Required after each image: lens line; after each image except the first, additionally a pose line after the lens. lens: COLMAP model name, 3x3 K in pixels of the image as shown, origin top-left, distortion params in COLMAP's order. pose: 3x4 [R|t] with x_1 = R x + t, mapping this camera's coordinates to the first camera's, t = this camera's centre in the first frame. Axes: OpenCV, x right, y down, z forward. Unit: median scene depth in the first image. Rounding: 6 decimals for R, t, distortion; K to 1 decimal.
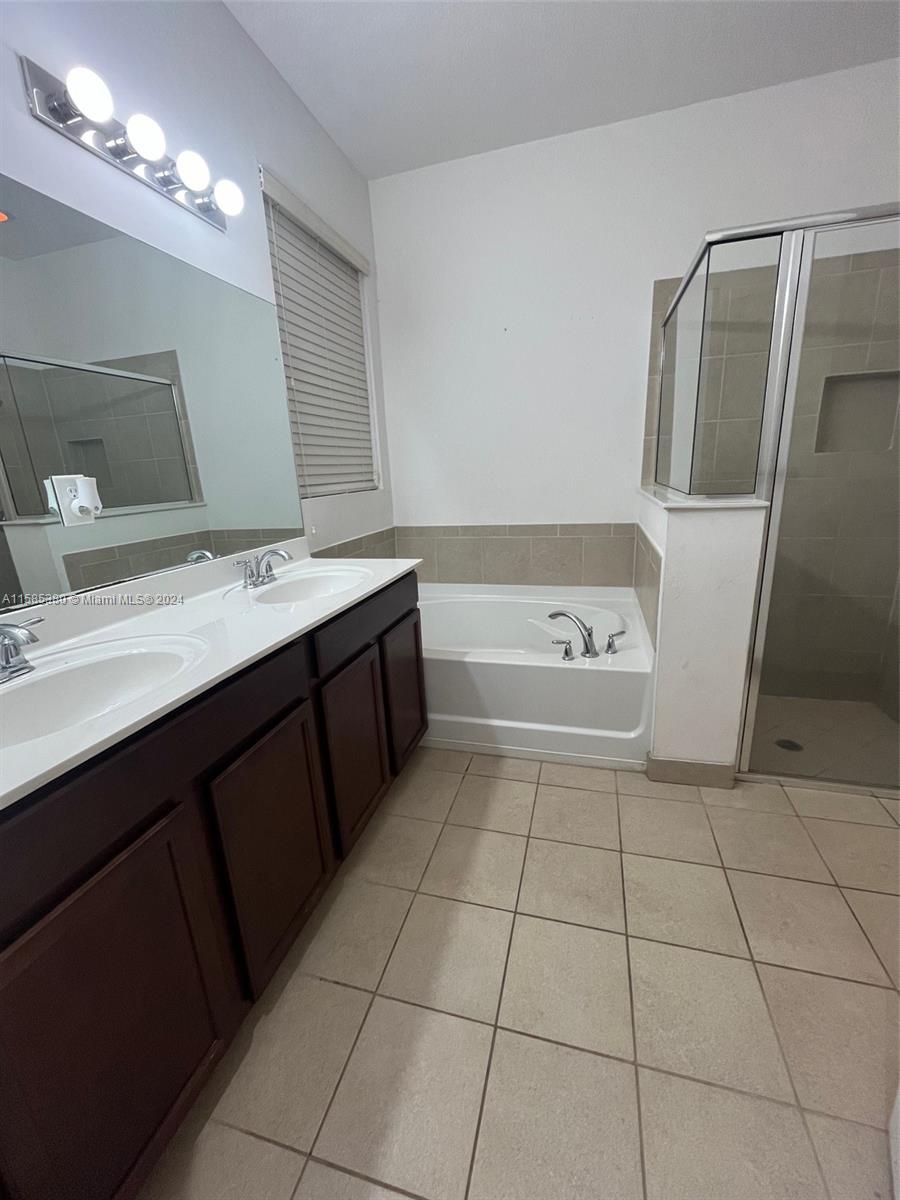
lens RADIAL K [[485.9, 0, 450.0], [0, 485.9, 600.0], [0, 0, 1]] dist [-0.011576, 0.004423]
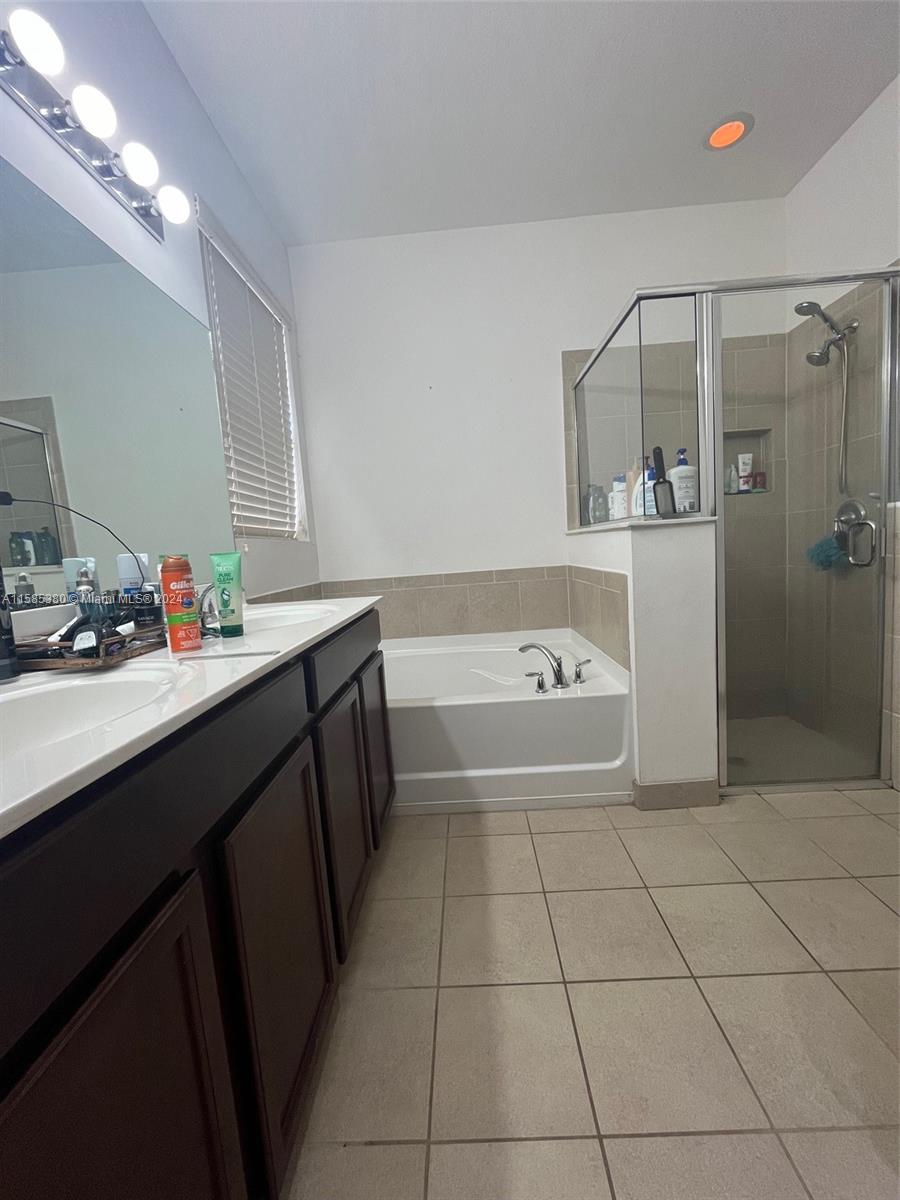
lens RADIAL K [[487.0, 0, 450.0], [0, 487.0, 600.0], [0, 0, 1]] dist [-0.002262, 0.000374]
pose [[0.969151, -0.049301, 0.241488, -0.156650], [0.090696, 0.982378, -0.163427, 0.085430], [-0.229175, 0.180287, 0.956543, 0.092407]]
